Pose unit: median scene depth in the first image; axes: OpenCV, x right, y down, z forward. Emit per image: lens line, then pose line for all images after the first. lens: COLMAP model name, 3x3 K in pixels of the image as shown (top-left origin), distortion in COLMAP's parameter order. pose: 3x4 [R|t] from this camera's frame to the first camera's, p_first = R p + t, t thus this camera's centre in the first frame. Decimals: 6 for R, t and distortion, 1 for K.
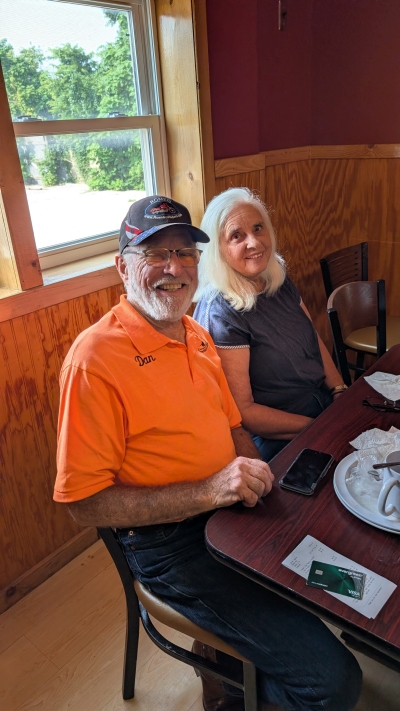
lens RADIAL K [[497.9, 0, 200.0], [0, 497.9, 355.5], [0, 0, 1]] dist [-0.002719, -0.021360]
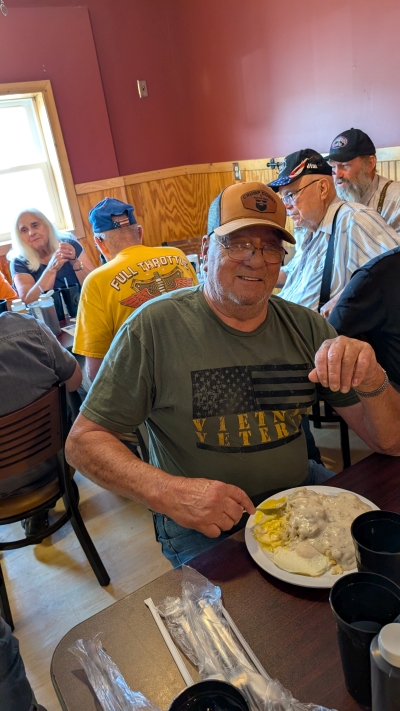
lens RADIAL K [[497.9, 0, 200.0], [0, 497.9, 355.5], [0, 0, 1]] dist [-0.002719, -0.021360]
pose [[0.948055, 0.048429, -0.314399, 0.755349], [-0.046800, 0.998823, 0.012731, 0.117193], [0.314645, 0.002644, 0.949206, -0.378048]]
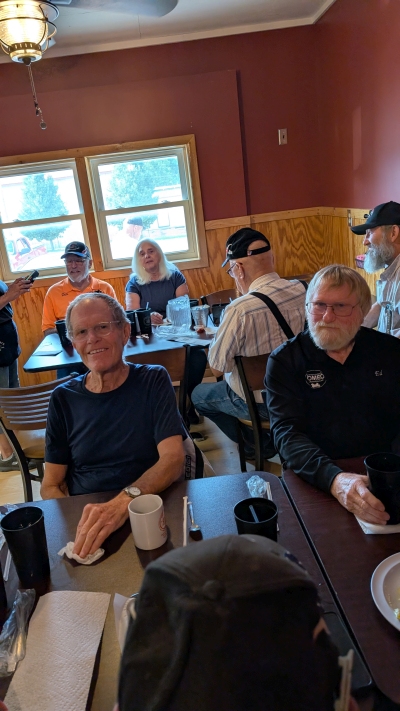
lens RADIAL K [[497.9, 0, 200.0], [0, 497.9, 355.5], [0, 0, 1]] dist [-0.002719, -0.021360]
pose [[0.700623, 0.193900, -0.686681, 1.117716], [-0.222055, 0.973831, 0.048419, 0.030855], [0.678100, 0.118558, 0.725345, -0.307060]]
